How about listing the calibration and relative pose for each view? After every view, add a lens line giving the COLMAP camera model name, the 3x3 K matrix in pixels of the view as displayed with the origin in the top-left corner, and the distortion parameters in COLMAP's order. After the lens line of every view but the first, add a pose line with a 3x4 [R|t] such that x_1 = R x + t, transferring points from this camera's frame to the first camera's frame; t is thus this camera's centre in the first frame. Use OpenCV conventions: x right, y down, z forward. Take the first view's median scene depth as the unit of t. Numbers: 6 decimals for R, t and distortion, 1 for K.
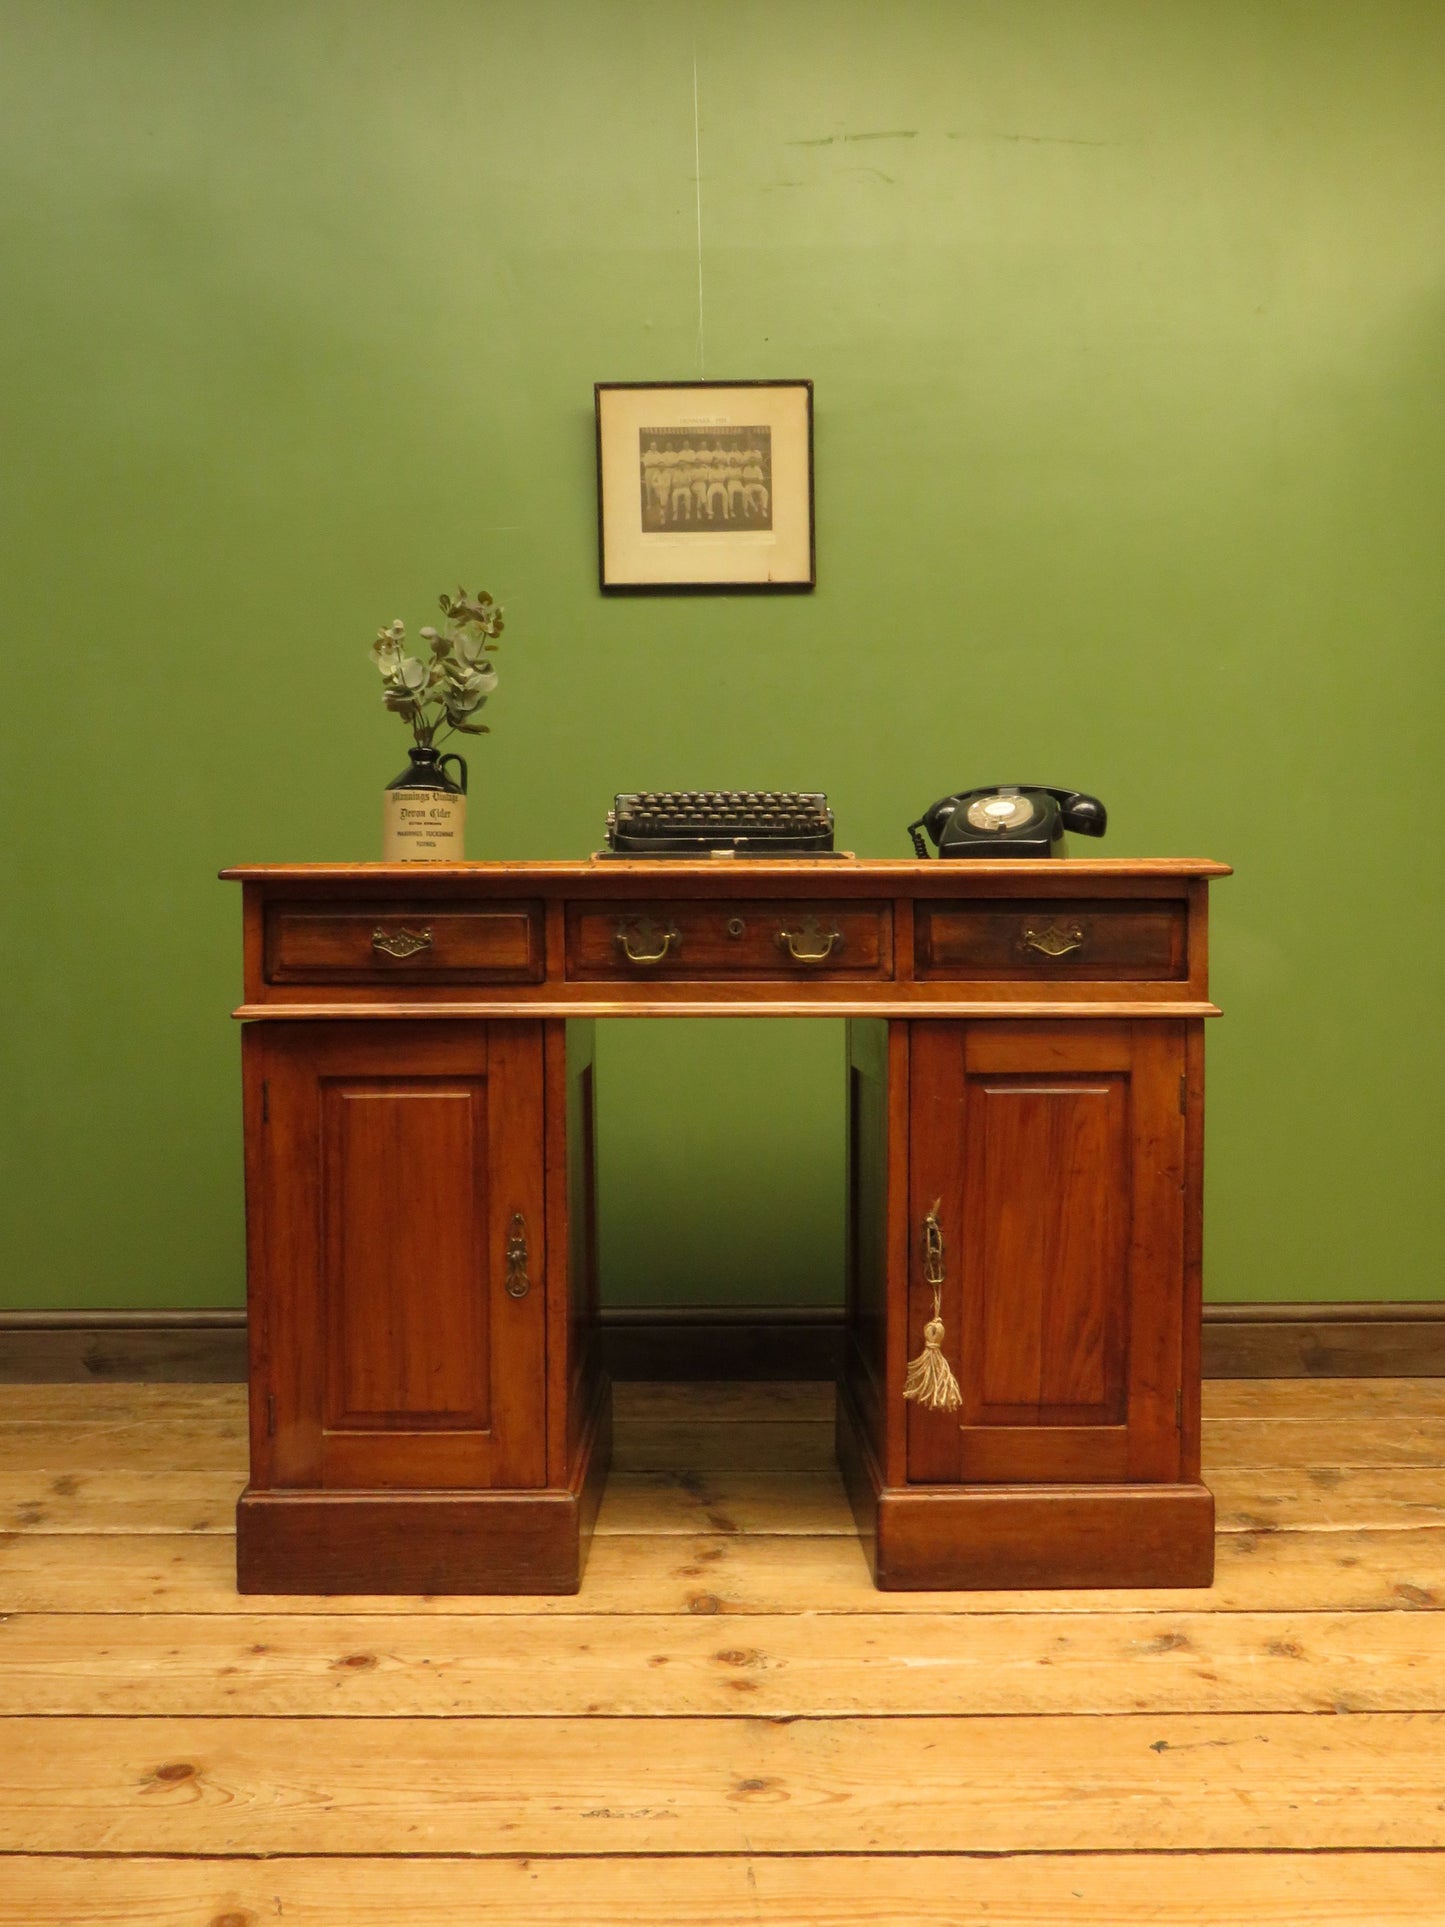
lens RADIAL K [[1580.6, 0, 766.3], [0, 1580.6, 953.3], [0, 0, 1]] dist [-0.030216, 0.003174]
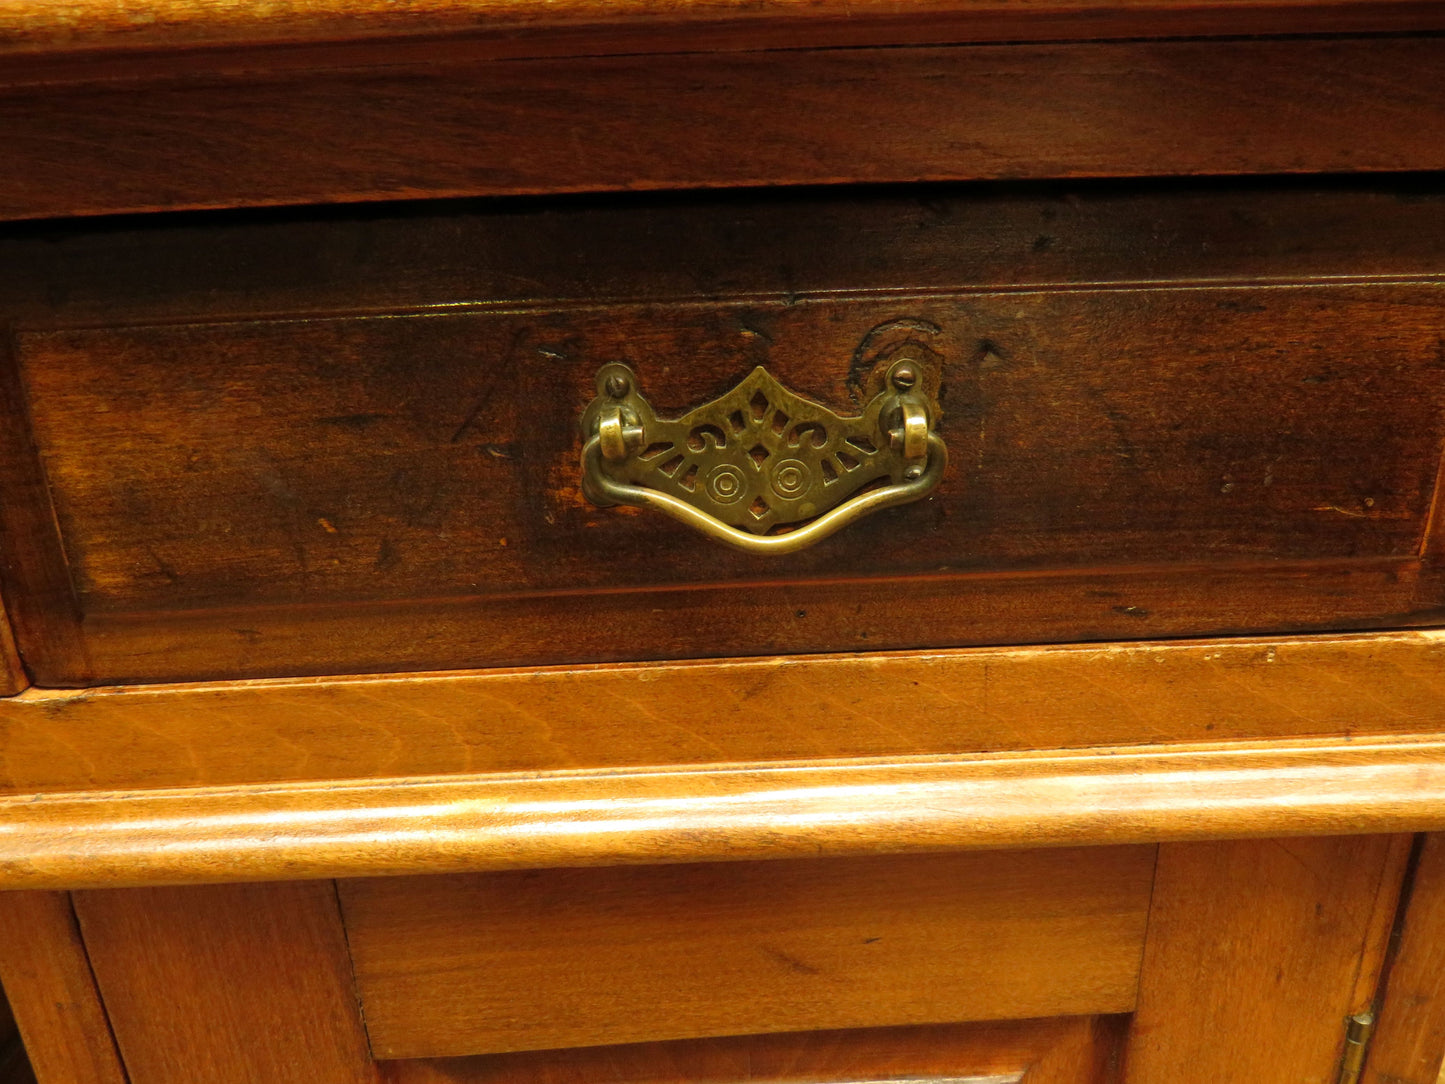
lens RADIAL K [[1012.4, 0, 726.5], [0, 1012.4, 558.1], [0, 0, 1]] dist [-0.020832, -0.008198]
pose [[0.999542, -0.026572, -0.014488, 0.178446], [0.029915, 0.939979, 0.339919, -0.034479], [0.004586, -0.340197, 0.940343, 0.892337]]
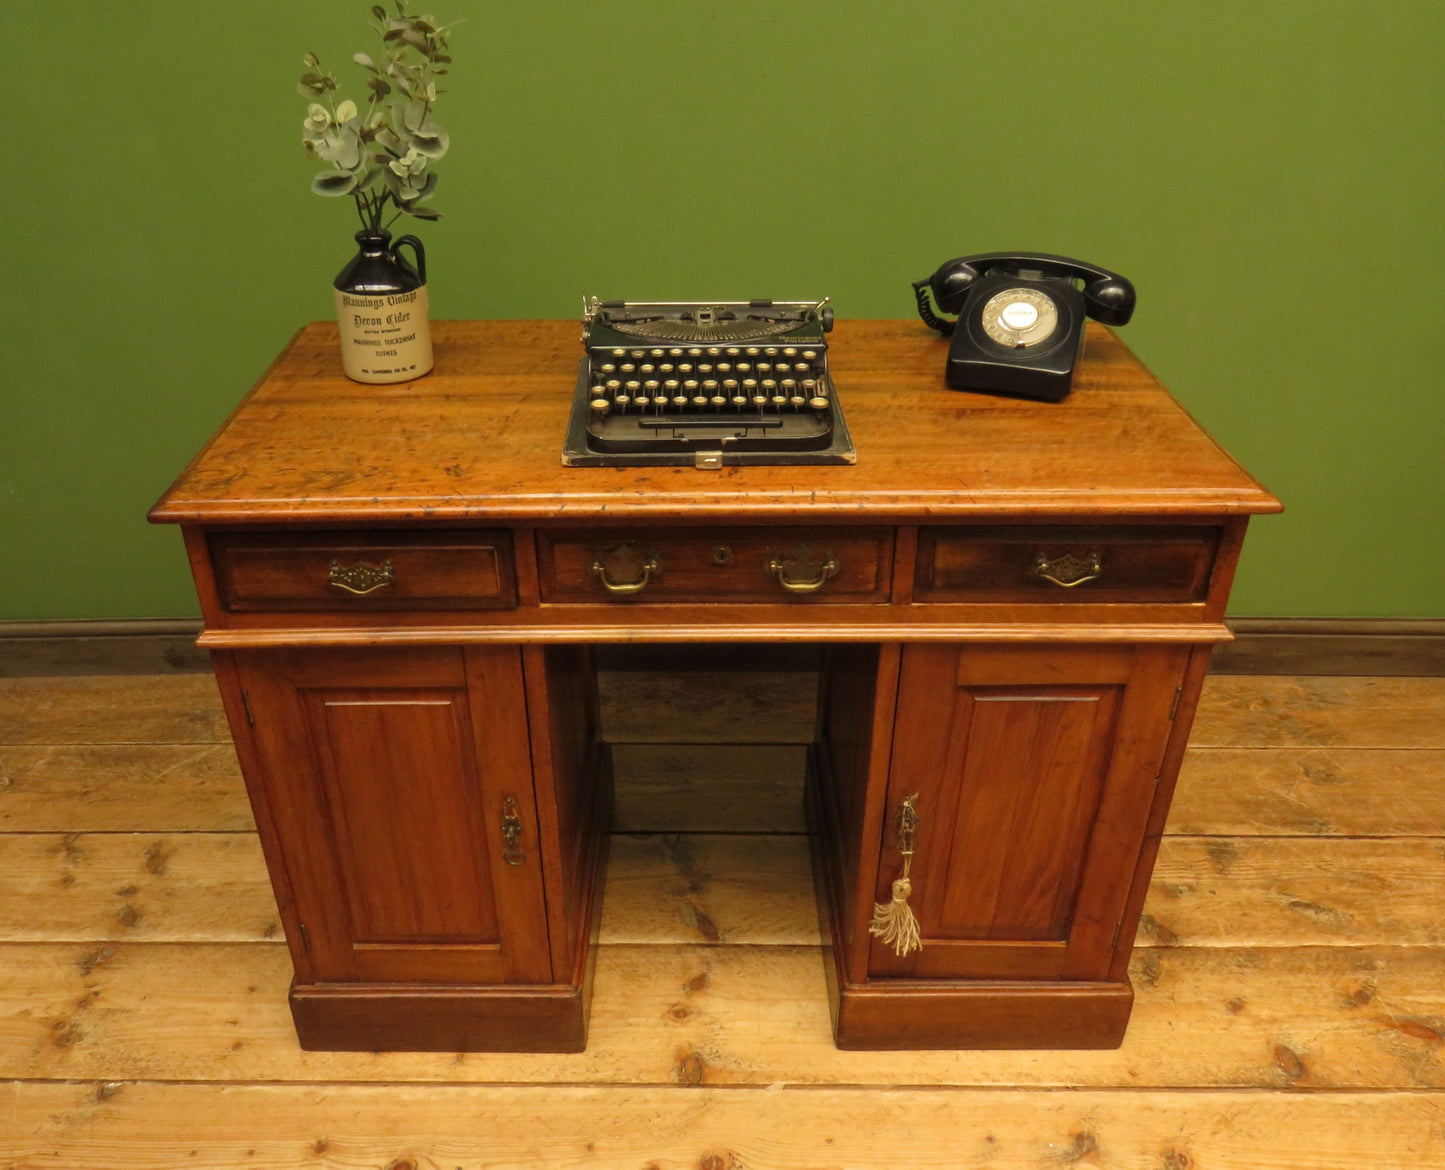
lens RADIAL K [[1197.2, 0, 713.1], [0, 1197.2, 586.1], [0, 0, 1]] dist [-0.011358, -0.029012]
pose [[0.999559, 0.018651, -0.023111, -0.007859], [-0.004541, 0.865025, 0.501709, -0.346460], [0.029349, -0.501383, 0.864728, 0.386971]]
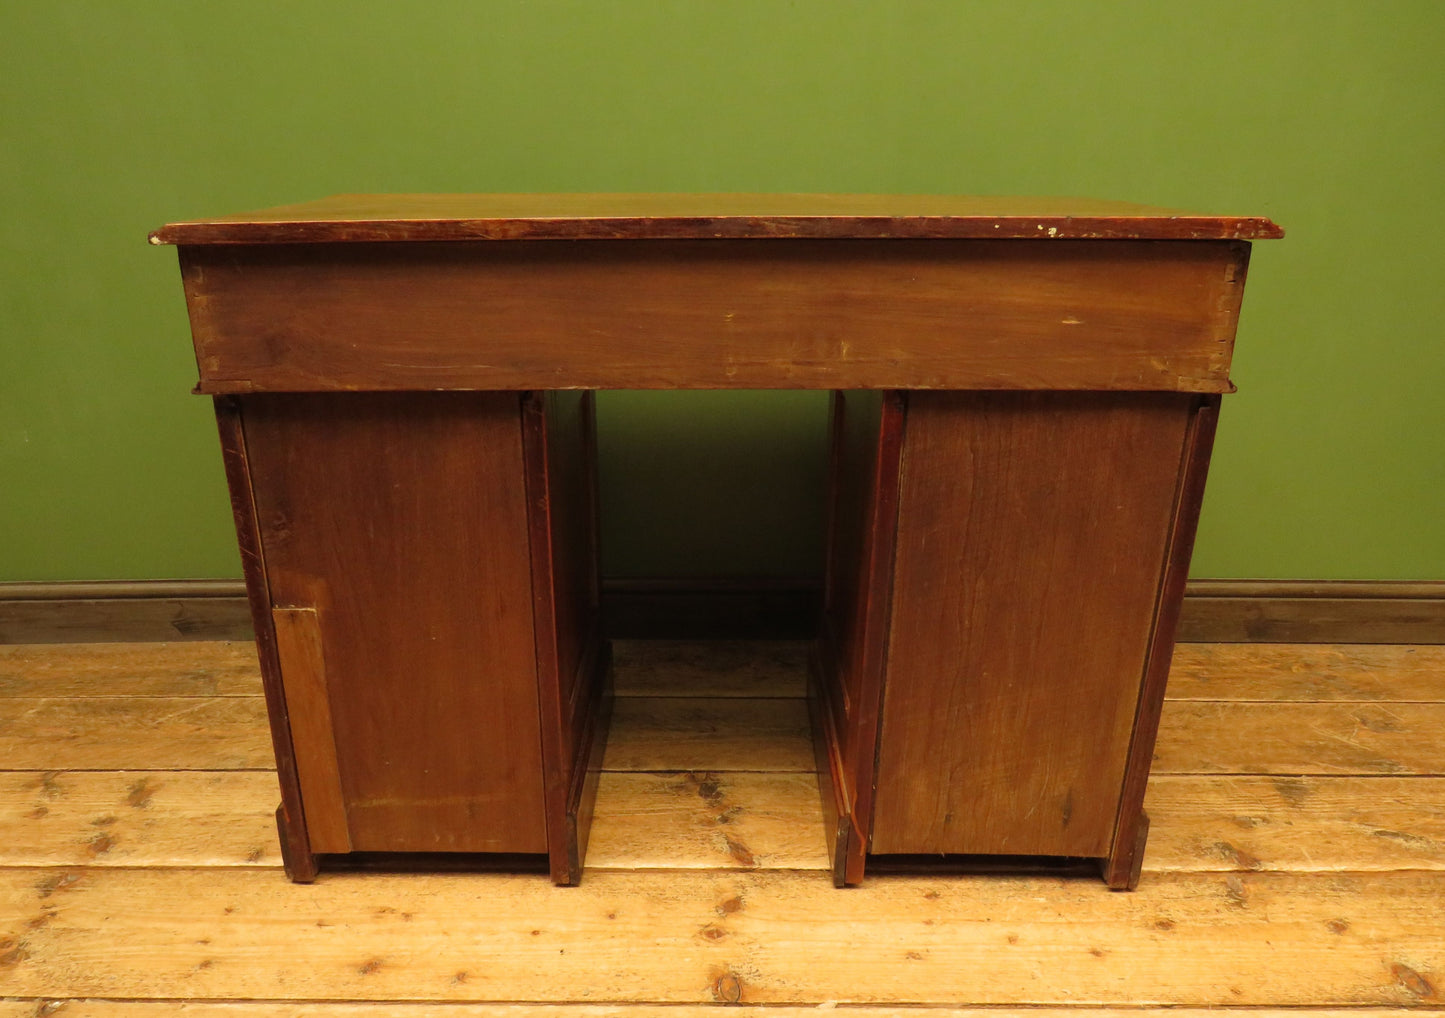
lens RADIAL K [[1078.2, 0, 717.4], [0, 1078.2, 606.9], [0, 0, 1]] dist [-0.025551, -0.003153]
pose [[0.999639, 0.013798, -0.023043, -0.031750], [-0.003412, 0.916243, 0.400610, -0.095415], [0.026640, -0.400386, 0.915959, 0.438181]]
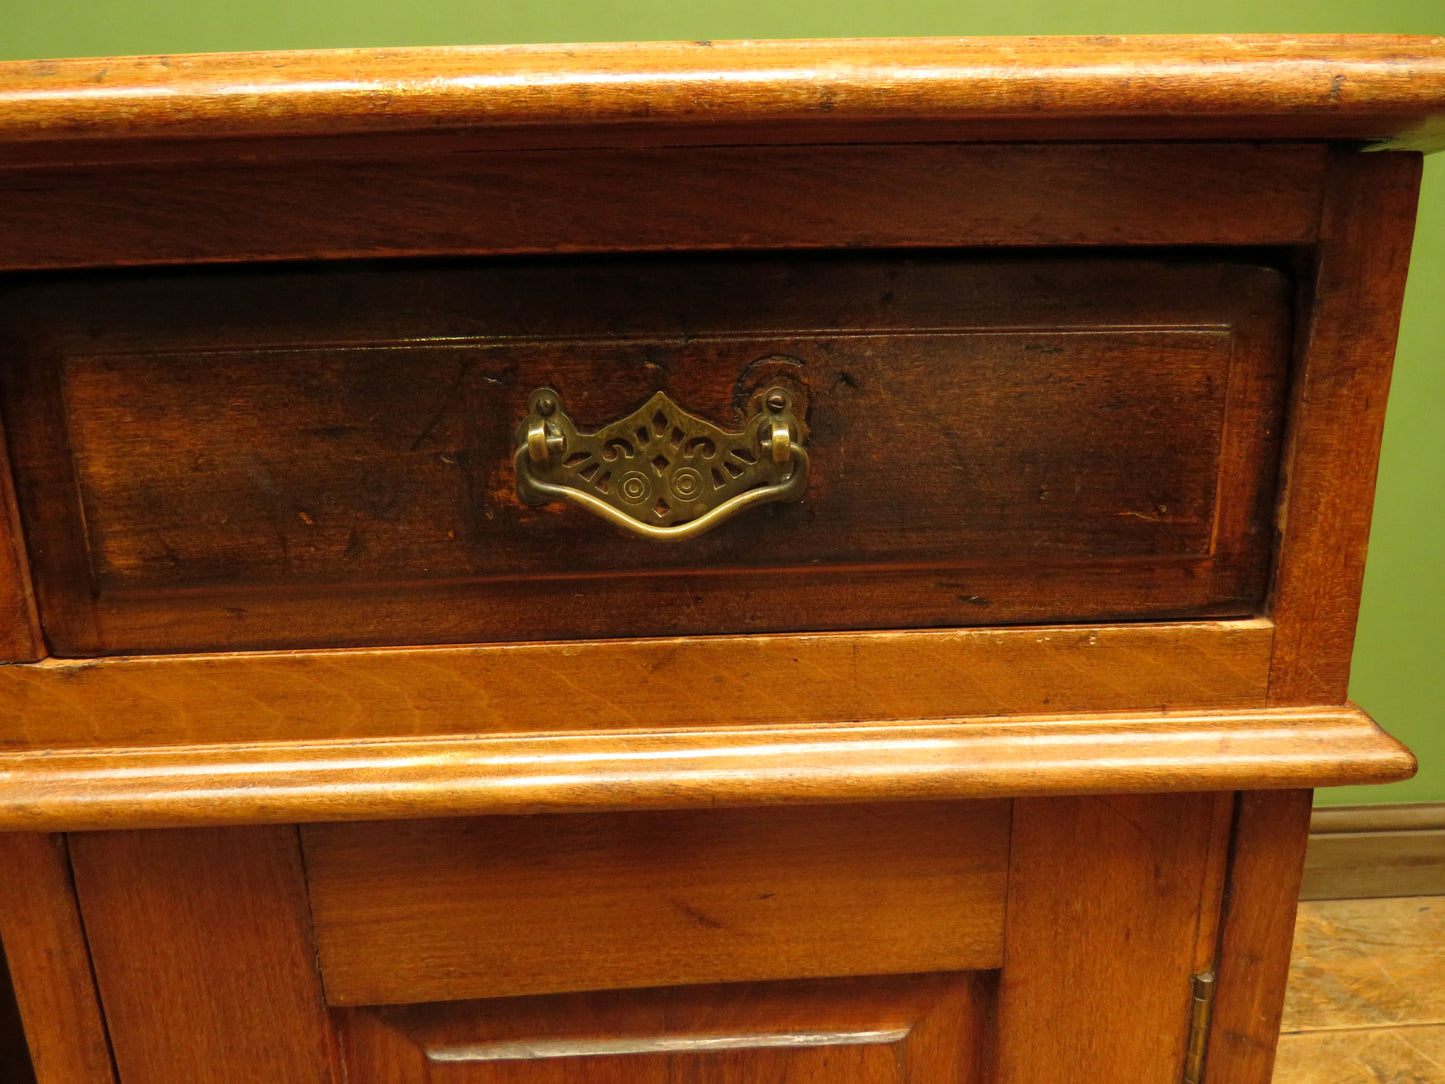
lens RADIAL K [[1012.4, 0, 724.3], [0, 1012.4, 558.8], [0, 0, 1]] dist [-0.020832, -0.008198]
pose [[0.999805, -0.019669, 0.001651, 0.188787], [0.018624, 0.967760, 0.251186, -0.029095], [-0.006538, -0.251106, 0.967937, 0.864910]]
